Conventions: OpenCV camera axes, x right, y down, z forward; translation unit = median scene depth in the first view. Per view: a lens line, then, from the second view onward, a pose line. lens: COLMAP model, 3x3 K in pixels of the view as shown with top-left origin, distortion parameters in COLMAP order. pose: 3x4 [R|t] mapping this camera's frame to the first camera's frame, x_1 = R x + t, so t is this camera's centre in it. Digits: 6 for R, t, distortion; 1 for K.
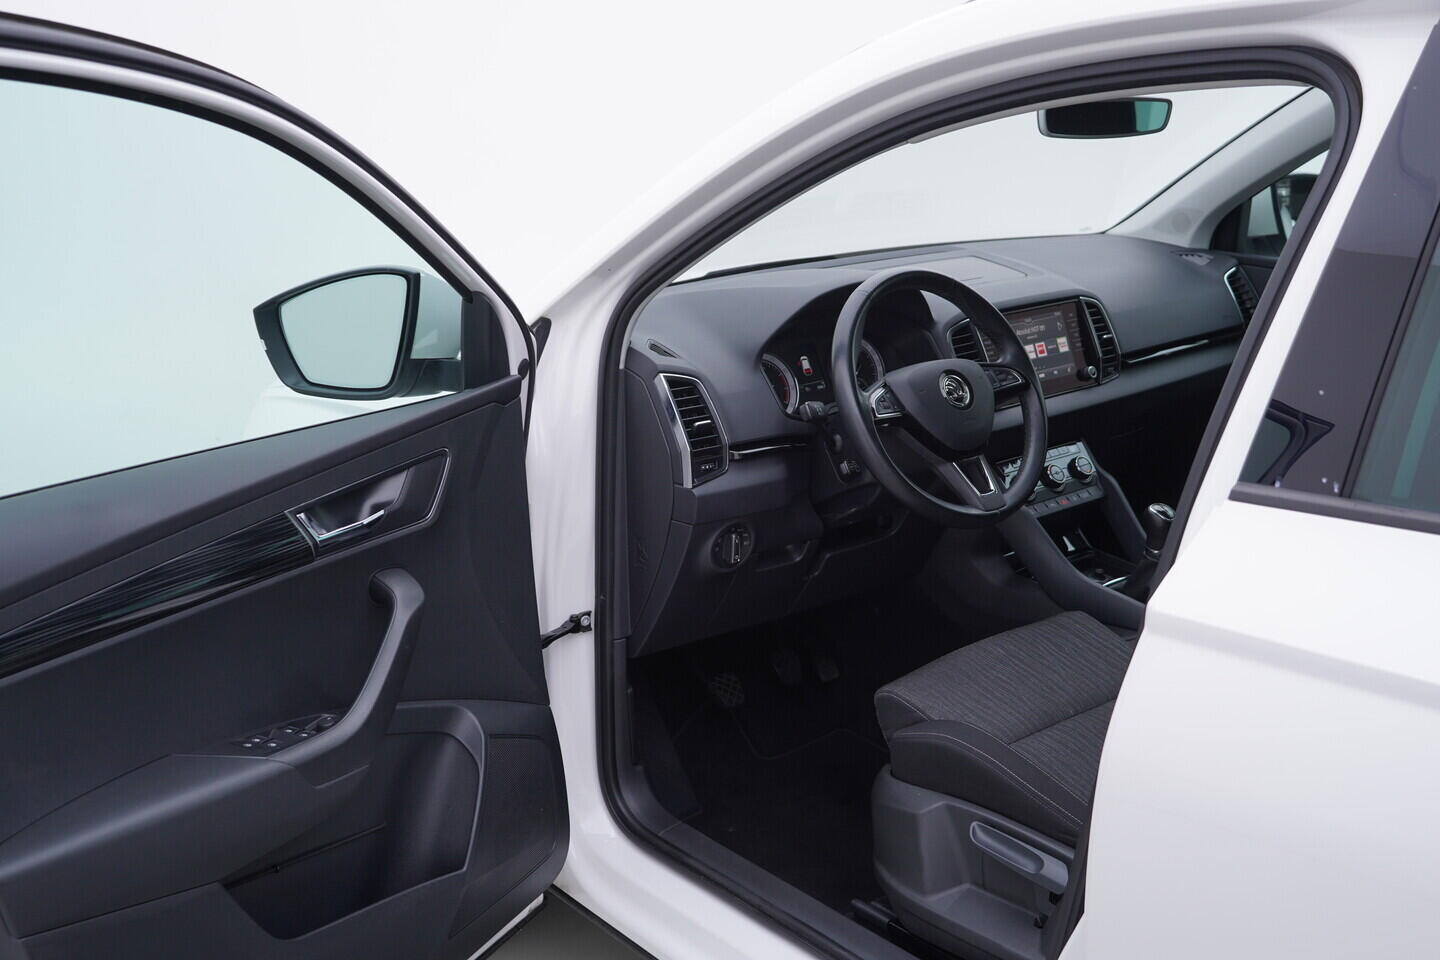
lens RADIAL K [[1548.3, 0, 720.0], [0, 1548.3, 480.0], [0, 0, 1]] dist [0.007033, 0.017020]
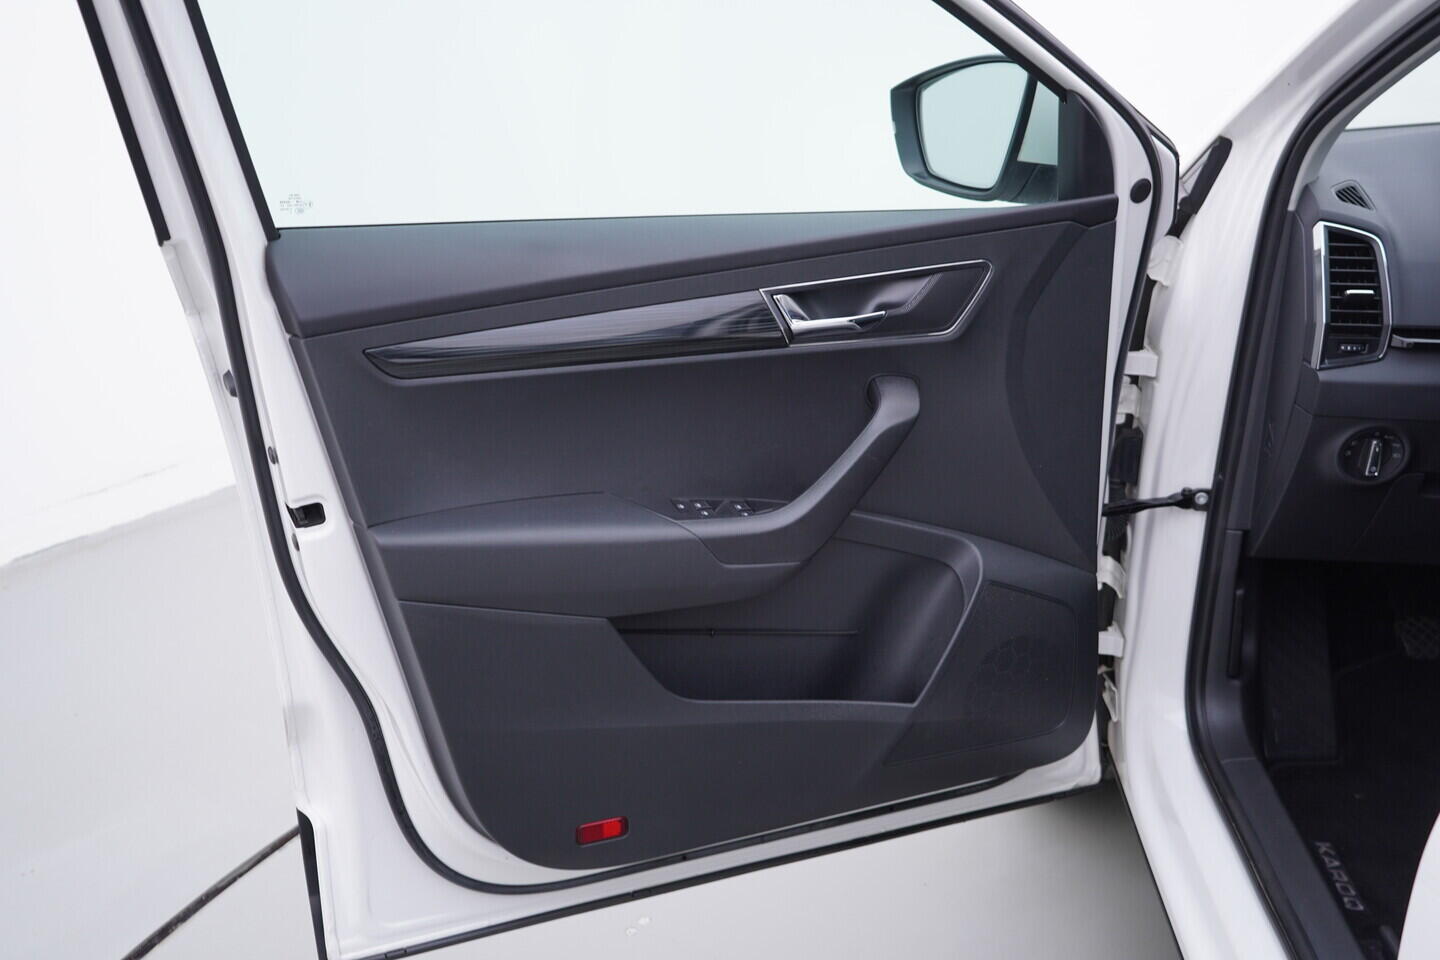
lens RADIAL K [[1548.3, 0, 720.0], [0, 1548.3, 480.0], [0, 0, 1]] dist [0.007033, 0.017020]
pose [[0.727075, 0.258038, -0.636222, 0.280855], [-0.181586, 0.965959, 0.184255, -0.031083], [0.662109, -0.018438, 0.749180, 0.187344]]
